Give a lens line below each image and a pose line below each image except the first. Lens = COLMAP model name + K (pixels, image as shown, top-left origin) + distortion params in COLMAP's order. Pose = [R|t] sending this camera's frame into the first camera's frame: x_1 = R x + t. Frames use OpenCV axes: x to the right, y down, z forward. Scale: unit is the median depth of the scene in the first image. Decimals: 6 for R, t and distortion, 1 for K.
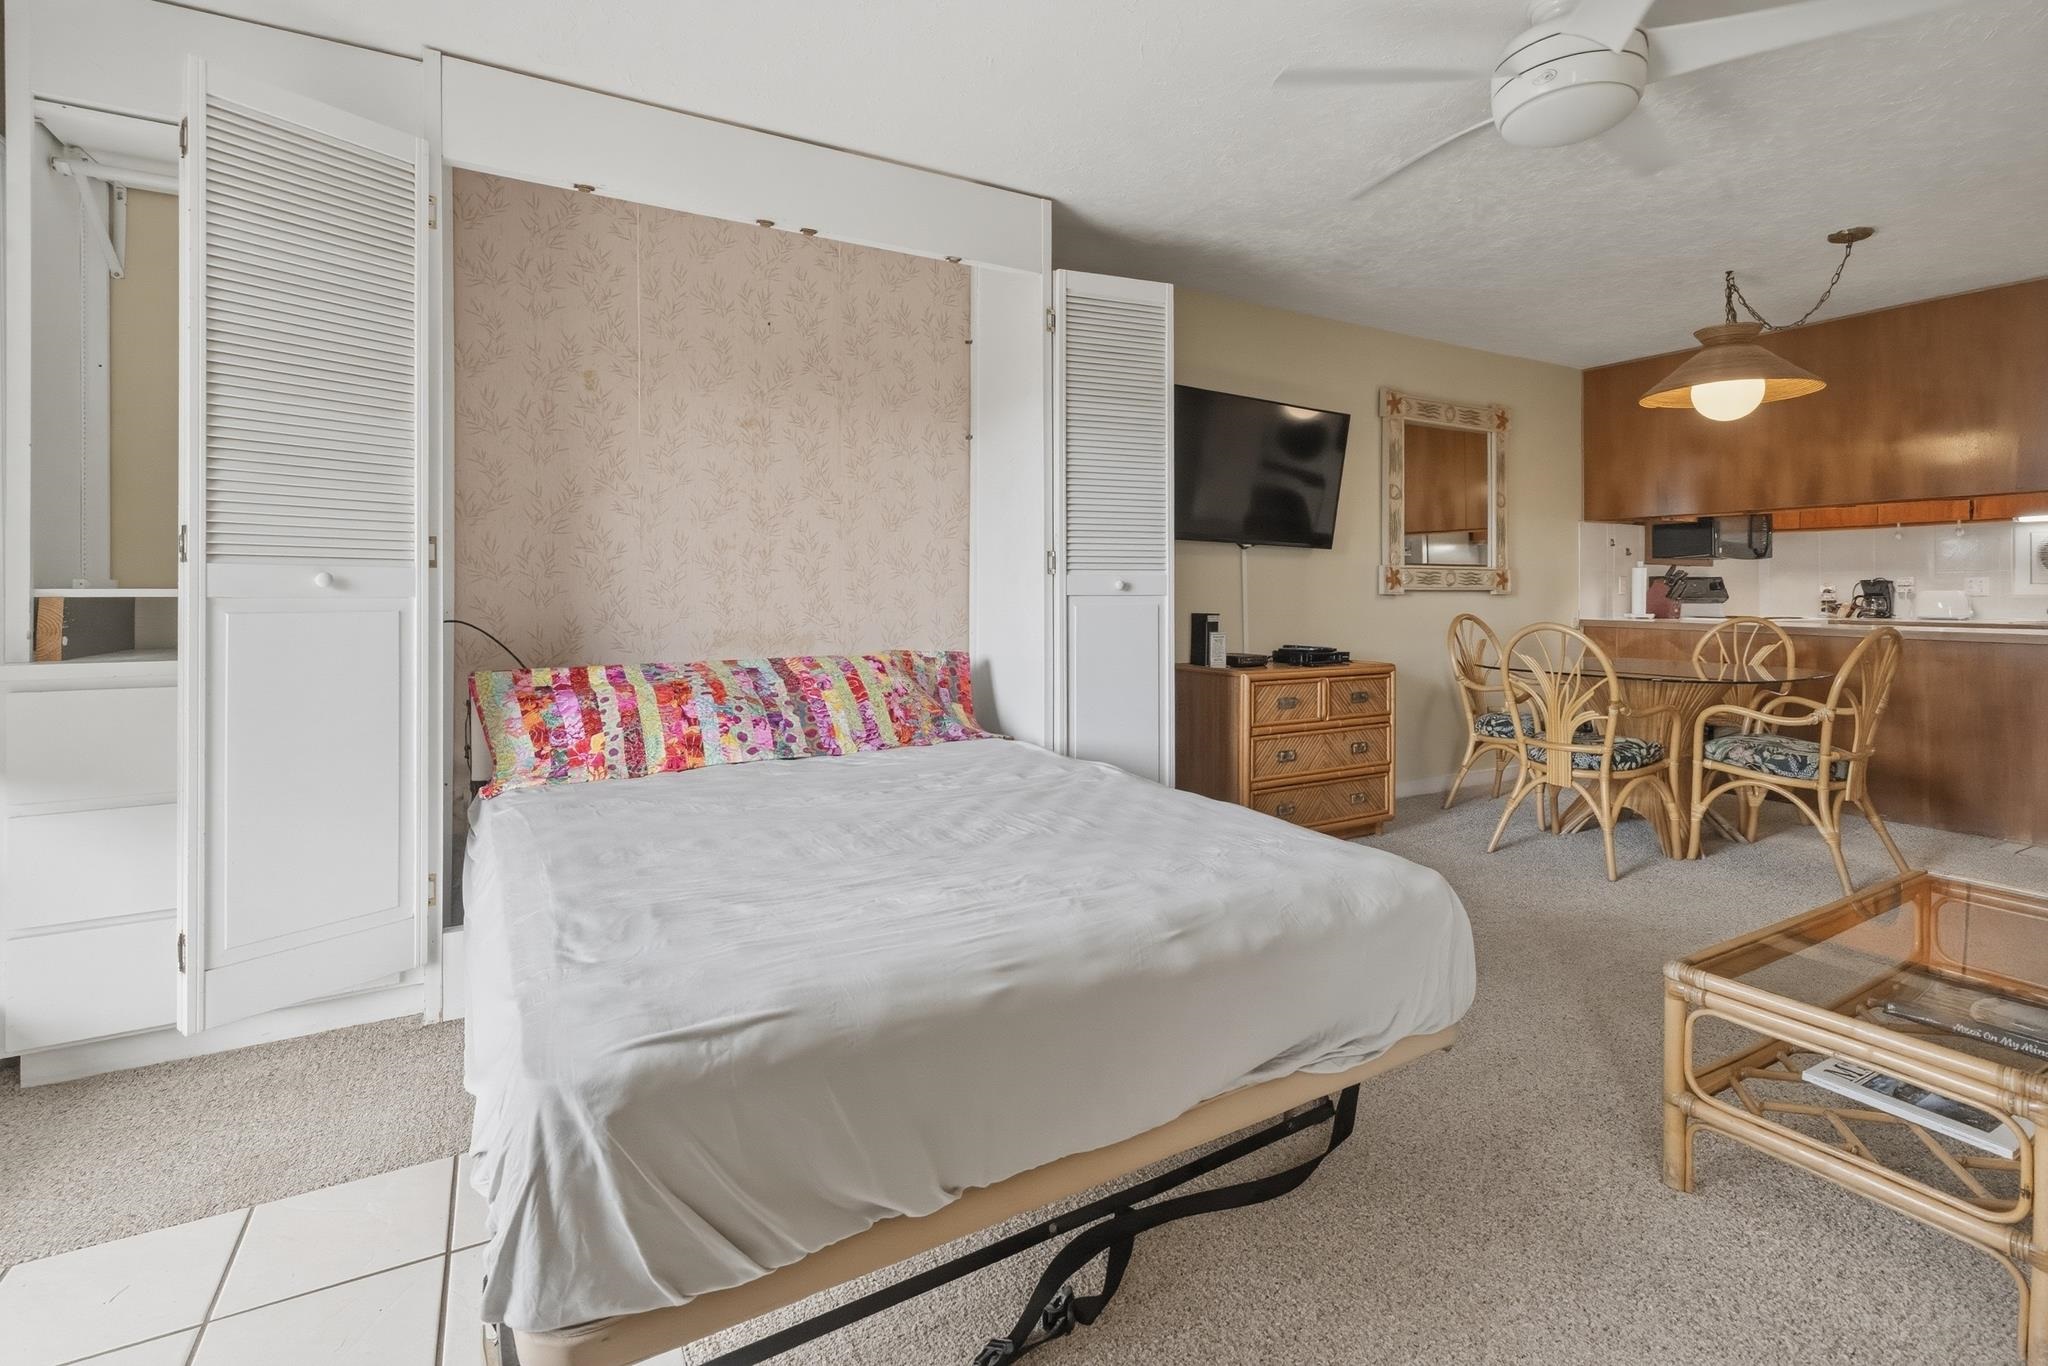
lens RADIAL K [[948.9, 0, 1029.2], [0, 948.9, 581.9], [0, 0, 1]] dist [-0.000841, -0.000086]
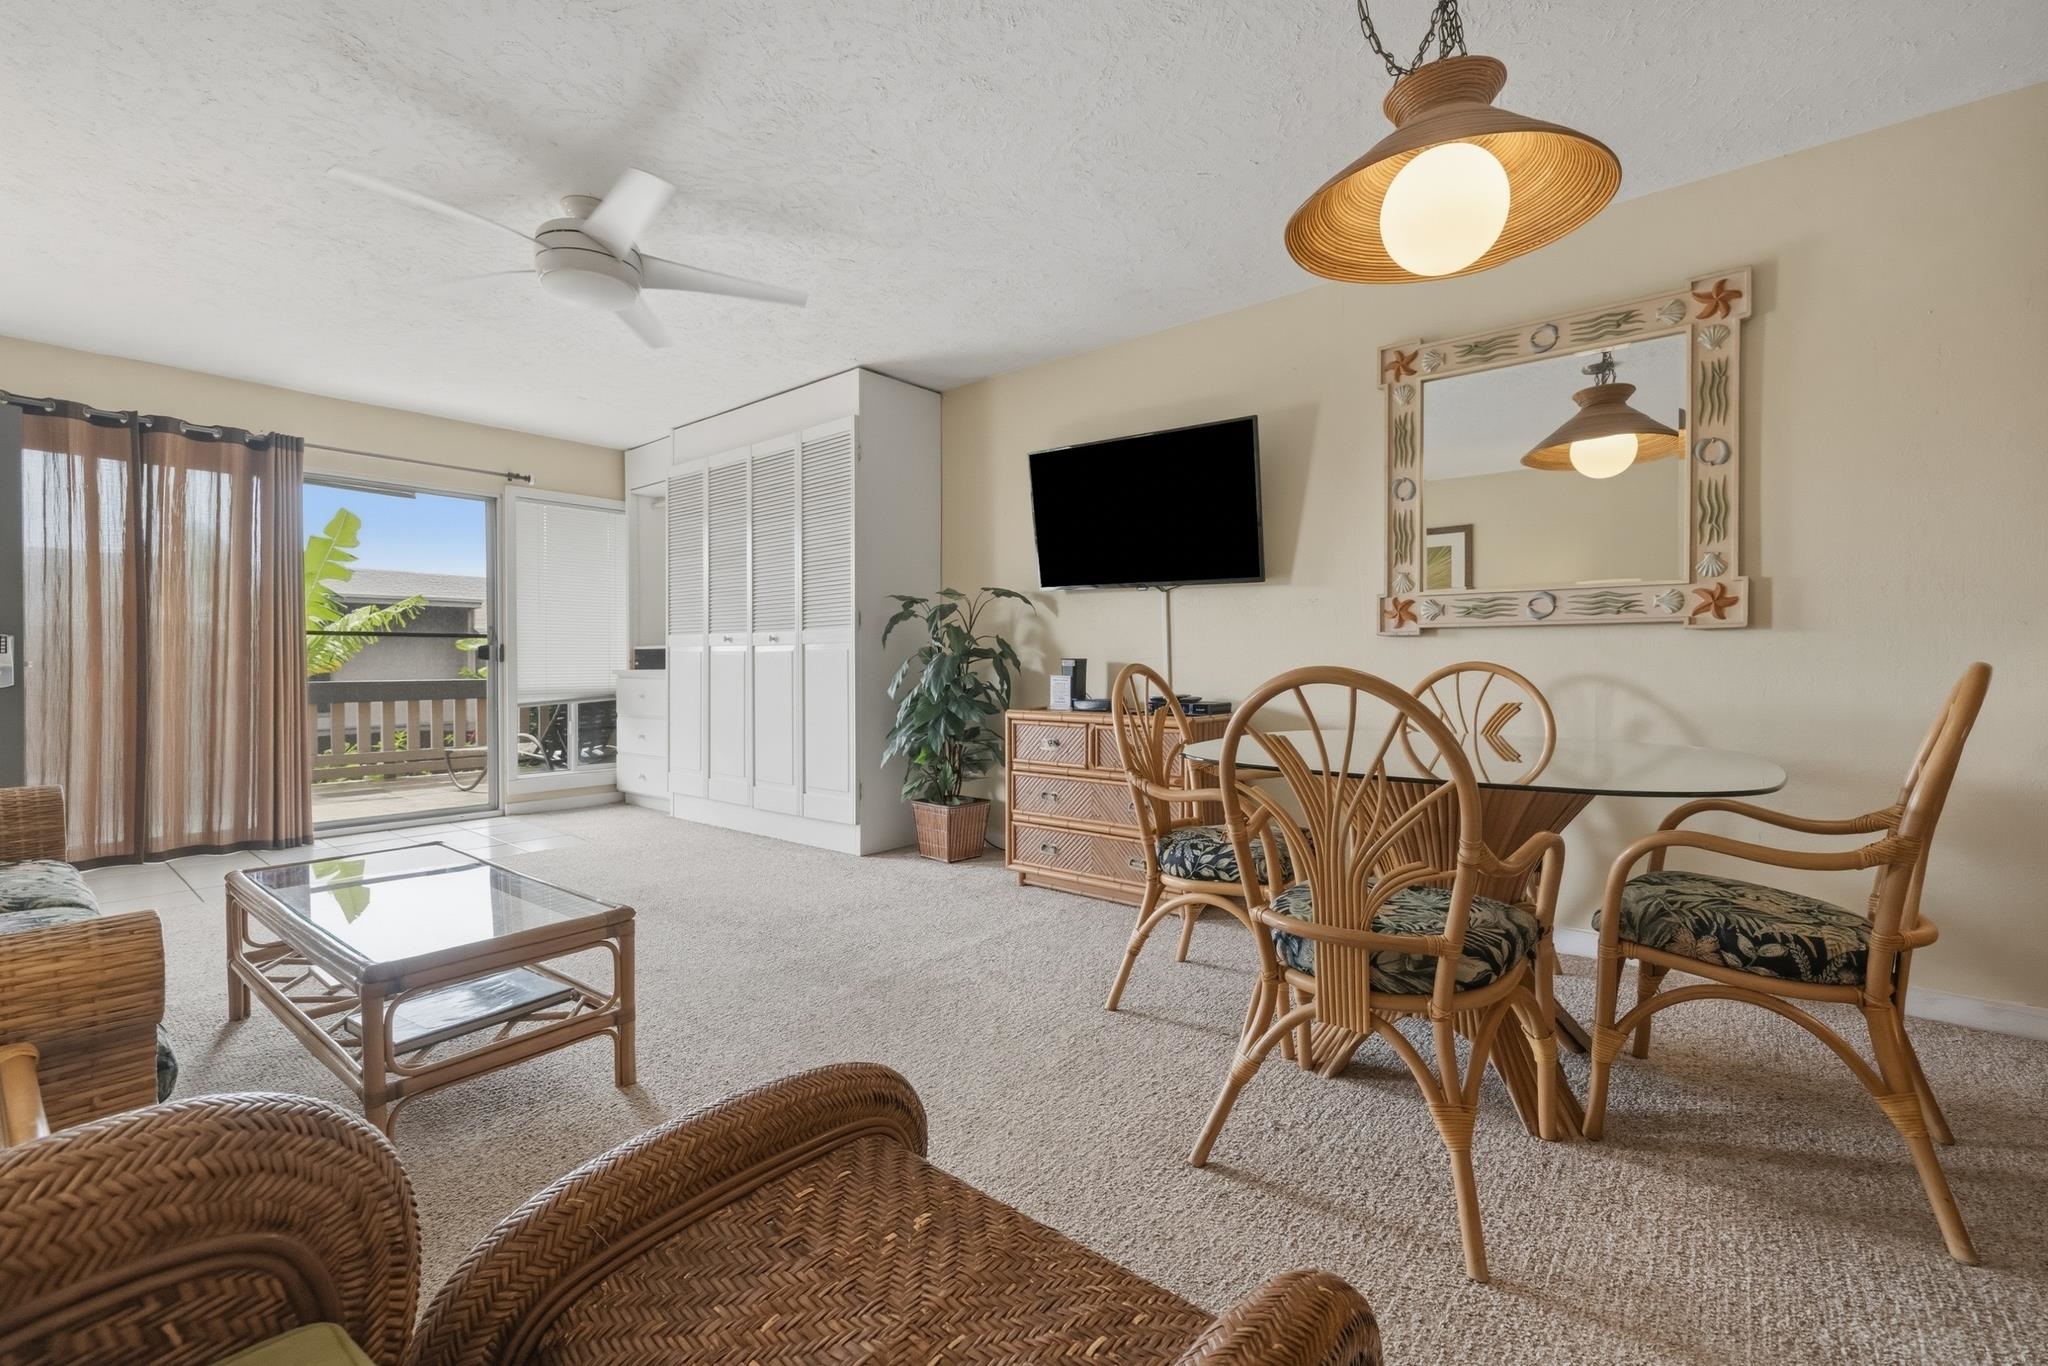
lens RADIAL K [[865.5, 0, 1028.6], [0, 865.5, 672.3], [0, 0, 1]] dist [-0.000039, -0.000382]
pose [[0.351733, 0.009643, -0.936051, 1.074128], [0.008746, 0.999869, 0.013587, 0.036548], [0.936059, -0.012966, 0.351603, 0.617345]]
